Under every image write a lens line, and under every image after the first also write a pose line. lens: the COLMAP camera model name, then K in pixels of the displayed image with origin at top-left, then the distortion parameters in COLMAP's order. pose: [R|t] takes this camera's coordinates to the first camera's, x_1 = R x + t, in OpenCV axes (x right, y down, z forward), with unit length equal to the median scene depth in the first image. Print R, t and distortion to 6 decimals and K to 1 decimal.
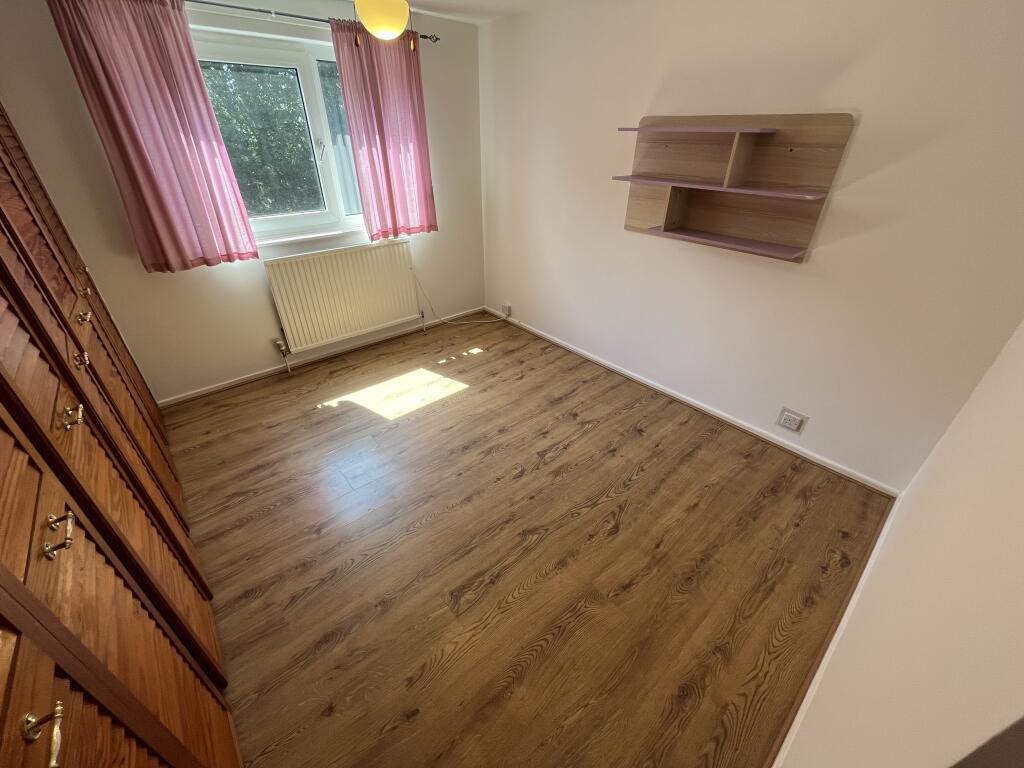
lens RADIAL K [[415.3, 0, 512.0], [0, 415.3, 384.0], [0, 0, 1]] dist [0.000169, -0.000008]
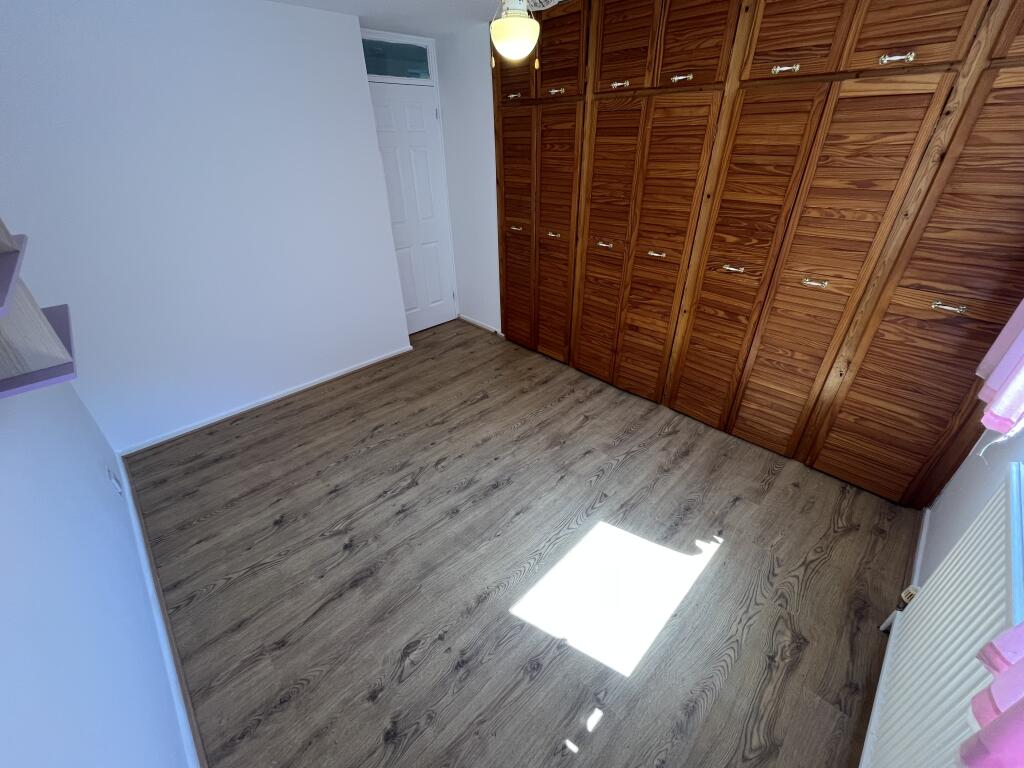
lens RADIAL K [[415.3, 0, 512.0], [0, 415.3, 384.0], [0, 0, 1]] dist [0.000169, -0.000008]
pose [[-0.998184, 0.038518, -0.046321, -0.113118], [-0.022594, 0.473408, 0.880553, -0.746909], [0.055845, 0.880001, -0.471678, 1.214407]]
